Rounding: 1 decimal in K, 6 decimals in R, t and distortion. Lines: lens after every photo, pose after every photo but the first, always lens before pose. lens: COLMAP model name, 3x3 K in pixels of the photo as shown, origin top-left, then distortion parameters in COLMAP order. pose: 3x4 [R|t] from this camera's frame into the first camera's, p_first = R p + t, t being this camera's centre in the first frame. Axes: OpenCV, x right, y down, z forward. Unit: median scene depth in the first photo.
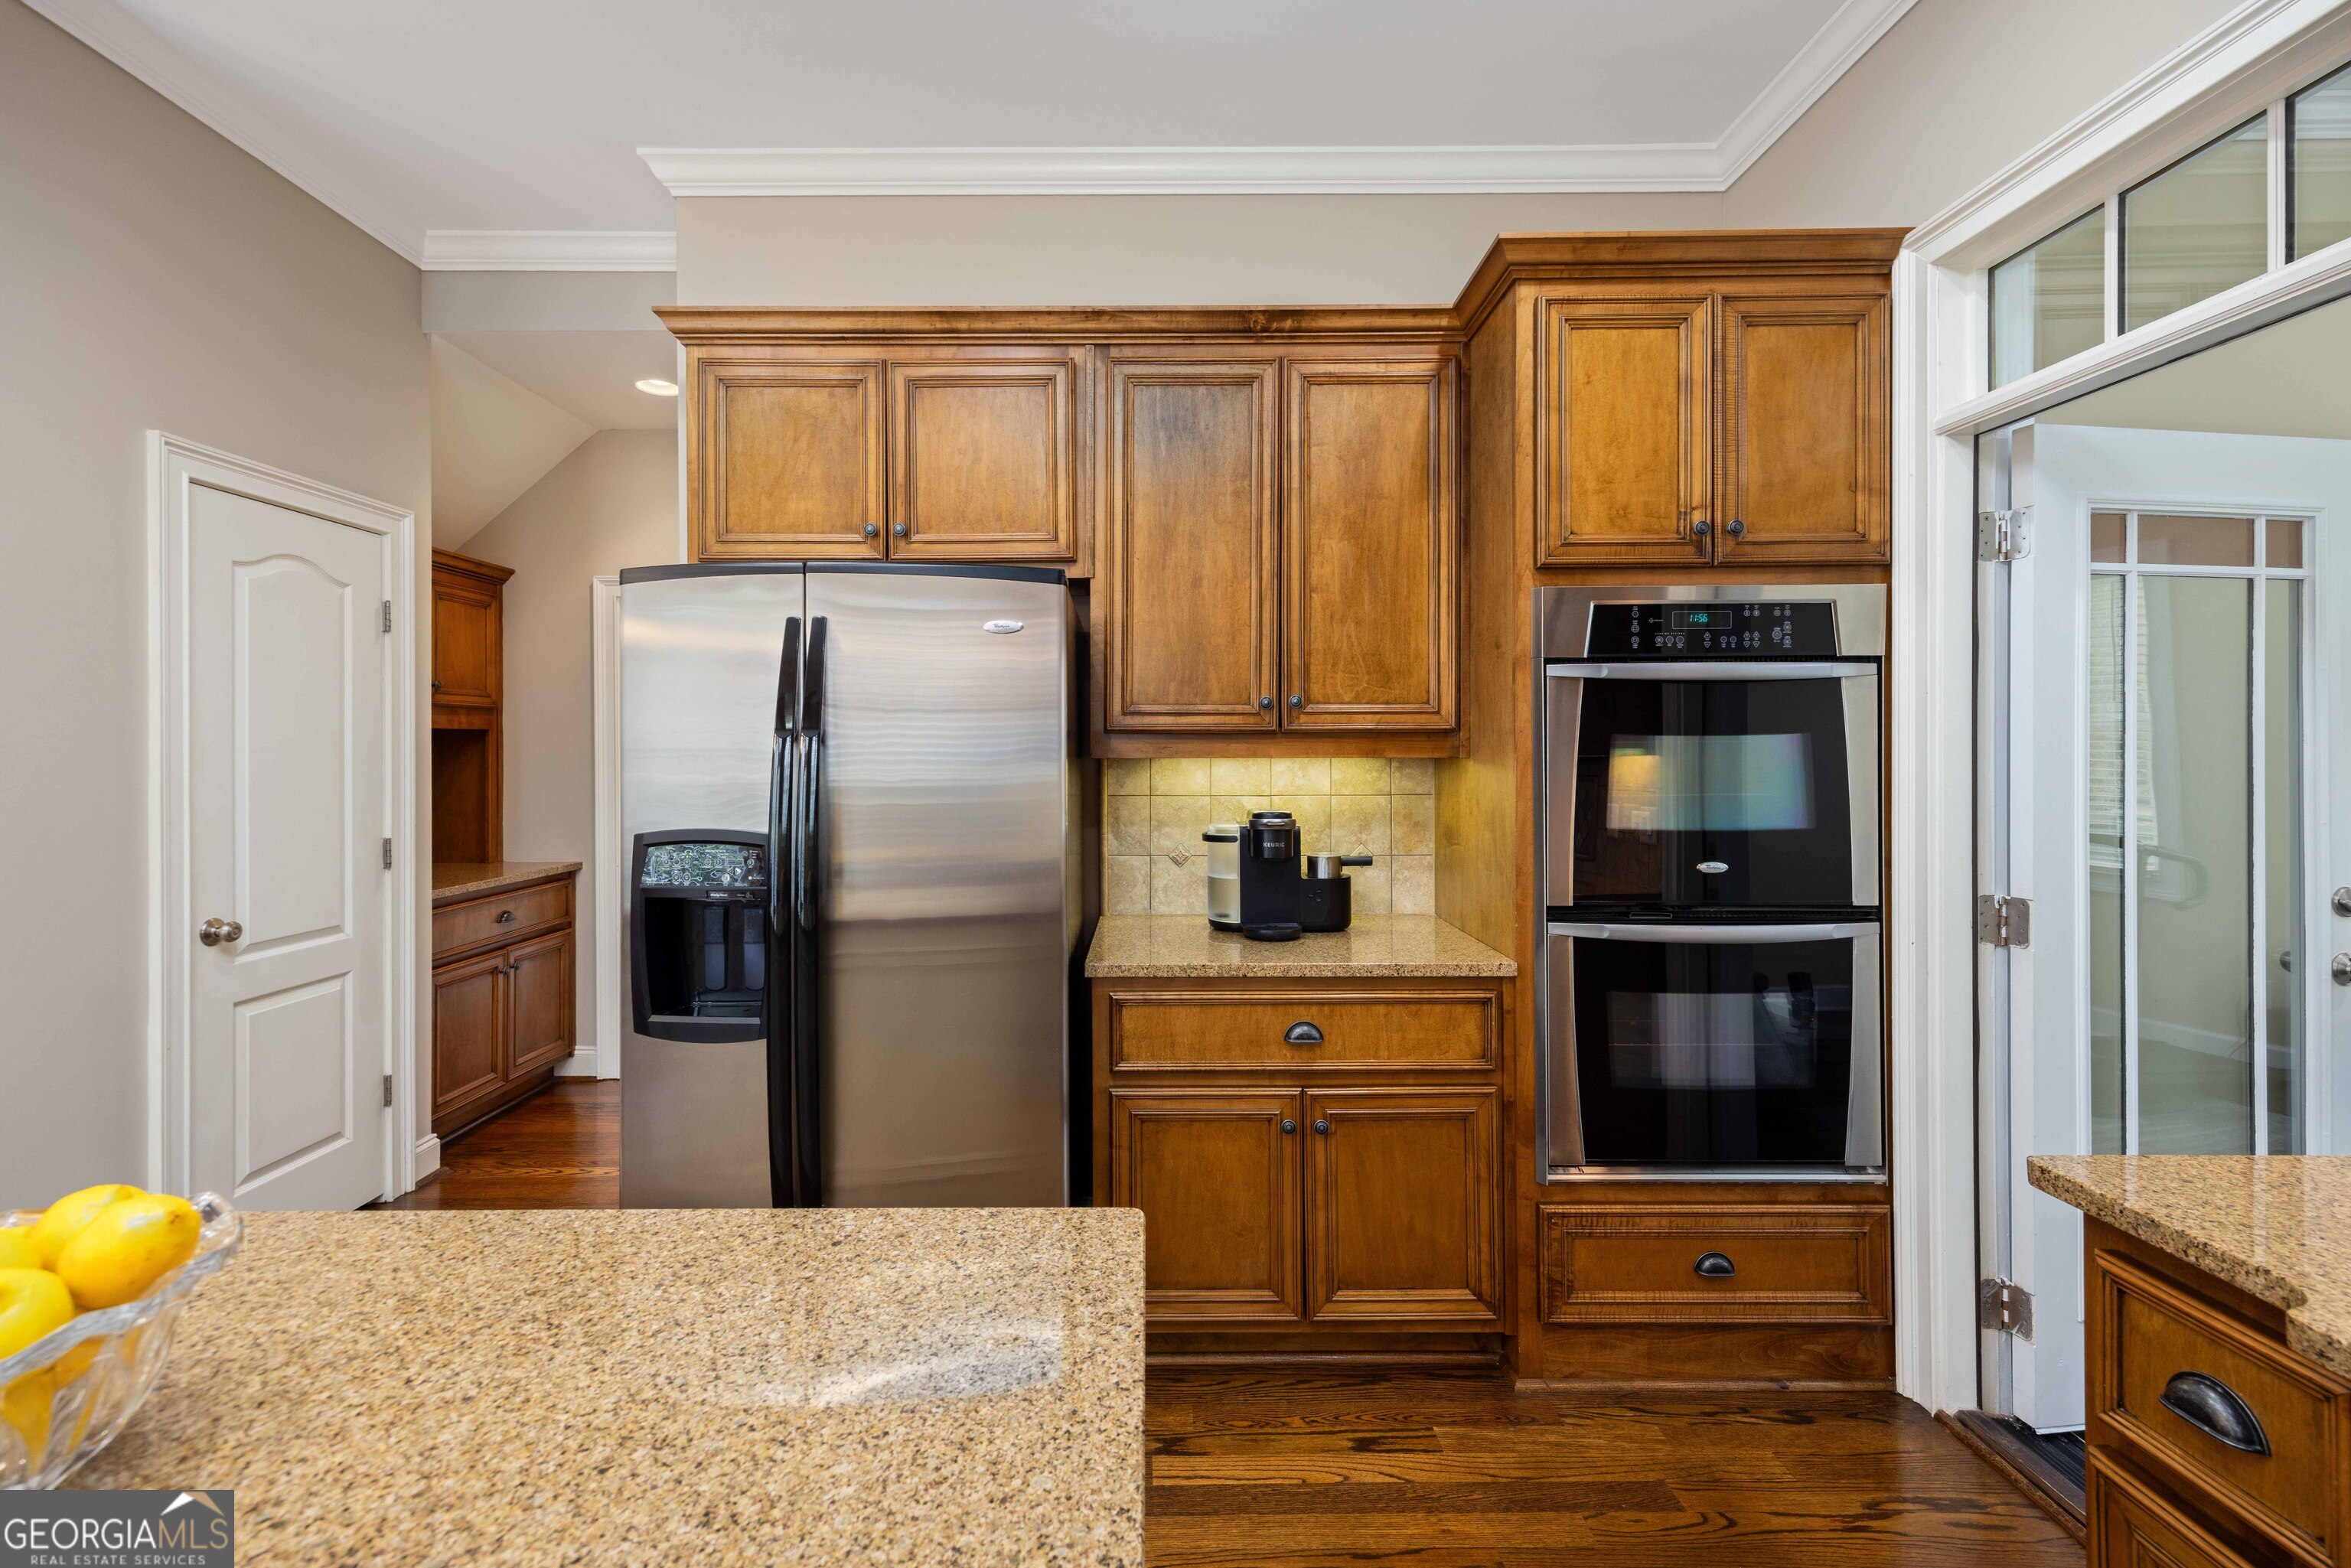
lens RADIAL K [[933.7, 0, 1133.5], [0, 933.7, 762.0], [0, 0, 1]] dist [-0.000178, -0.000365]
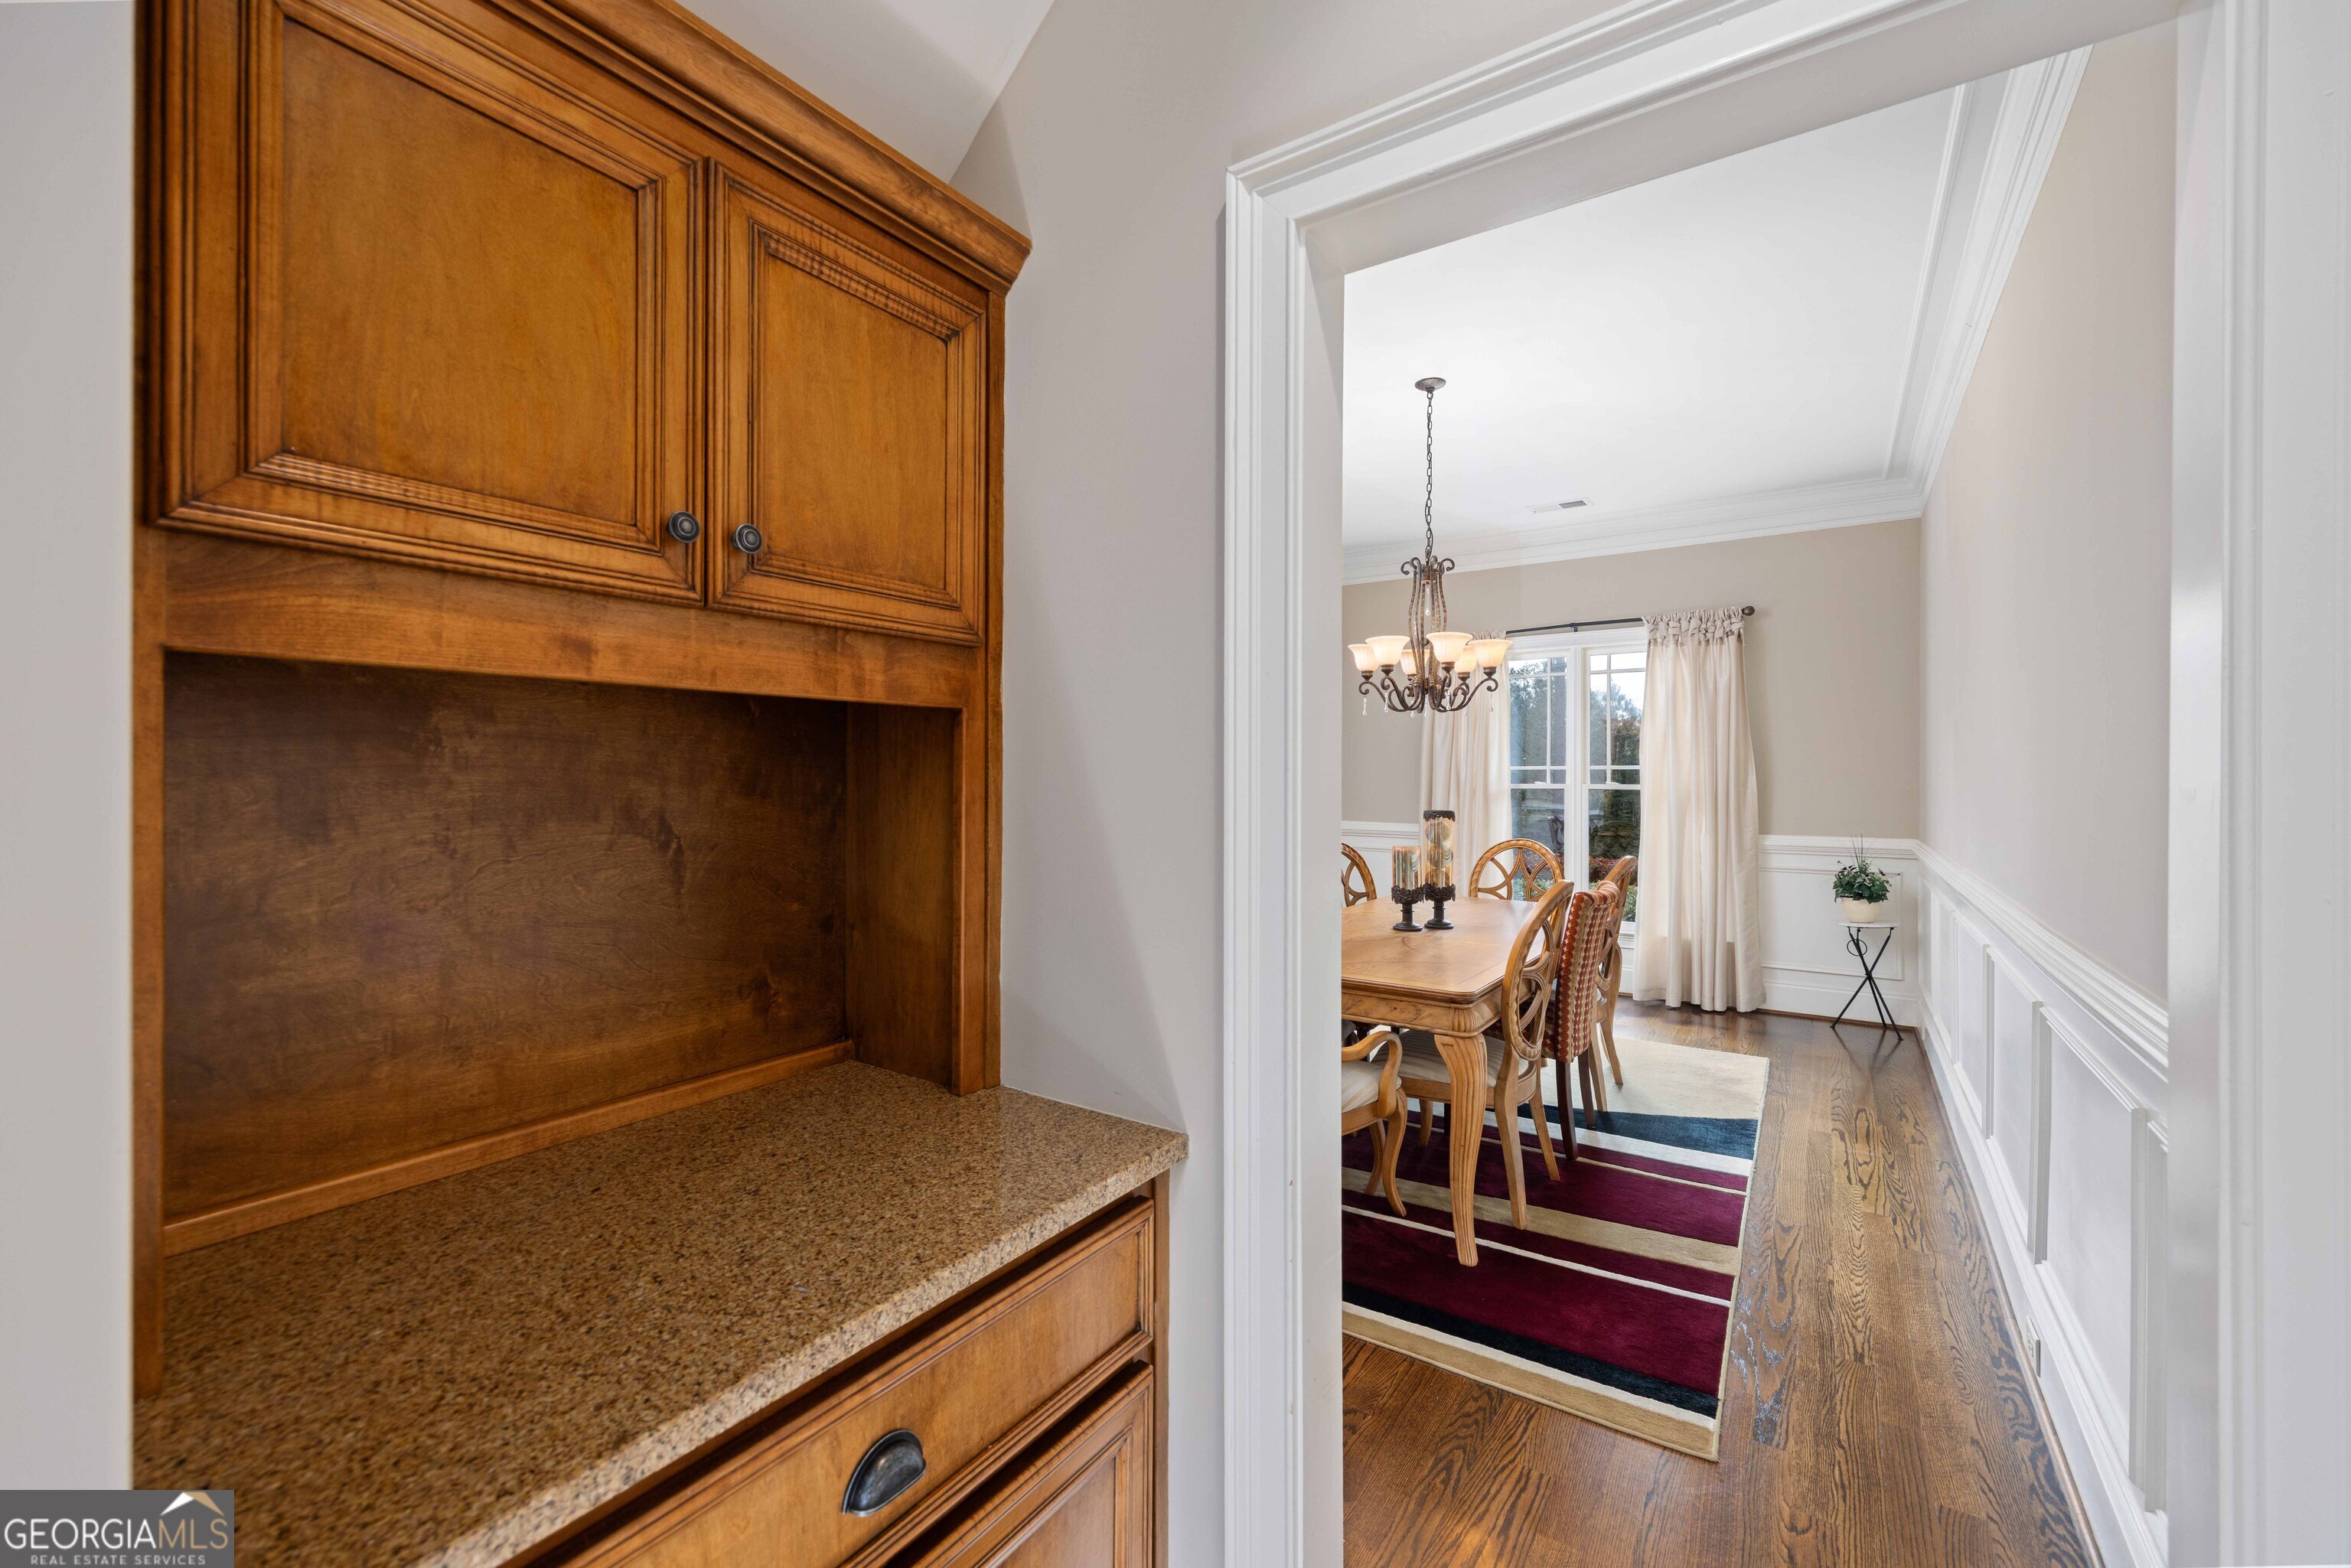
lens RADIAL K [[933.7, 0, 1158.3], [0, 933.7, 795.3], [0, 0, 1]] dist [-0.000178, -0.000365]
pose [[0.814944, 0.006718, -0.579500, -0.742080], [-0.002374, 0.999963, 0.008254, -0.009404], [0.579534, -0.005350, 0.814930, 1.306275]]
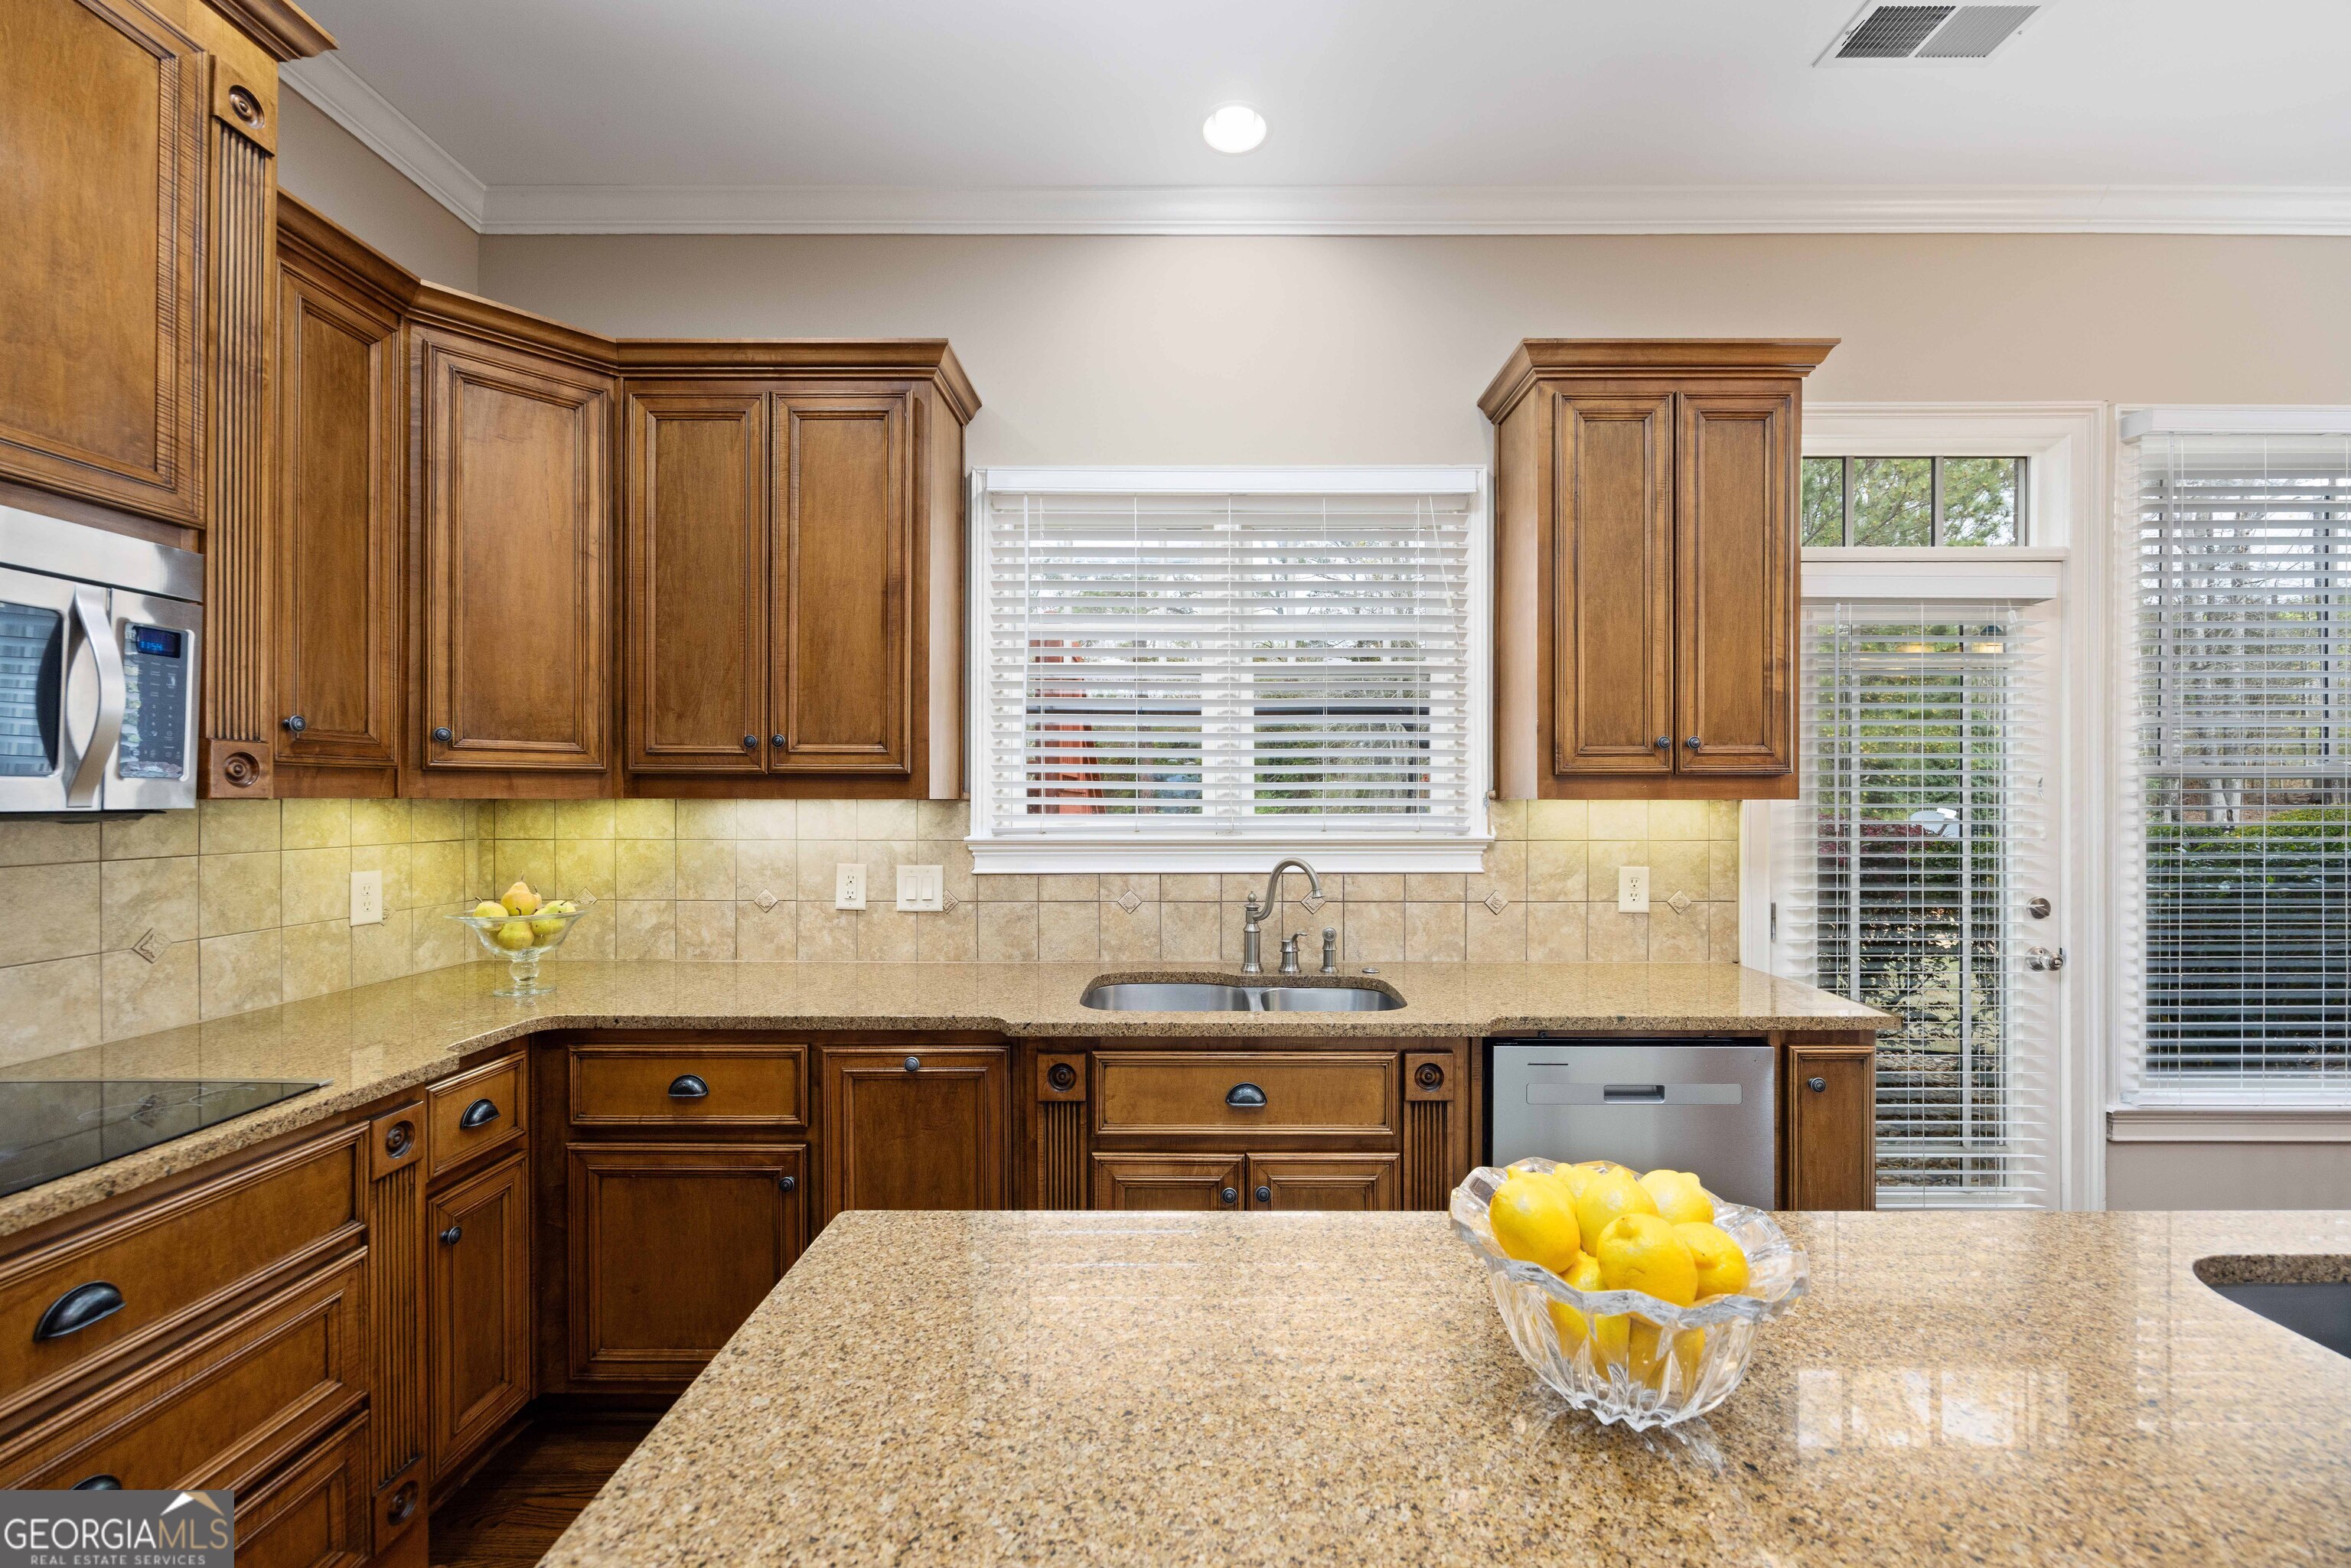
lens RADIAL K [[933.7, 0, 1201.1], [0, 933.7, 800.8], [0, 0, 1]] dist [-0.000178, -0.000365]
pose [[-0.999991, 0.001159, -0.004008, -0.159224], [0.001122, 0.999958, 0.009115, -0.007293], [0.004018, 0.009111, -0.999950, 0.525998]]
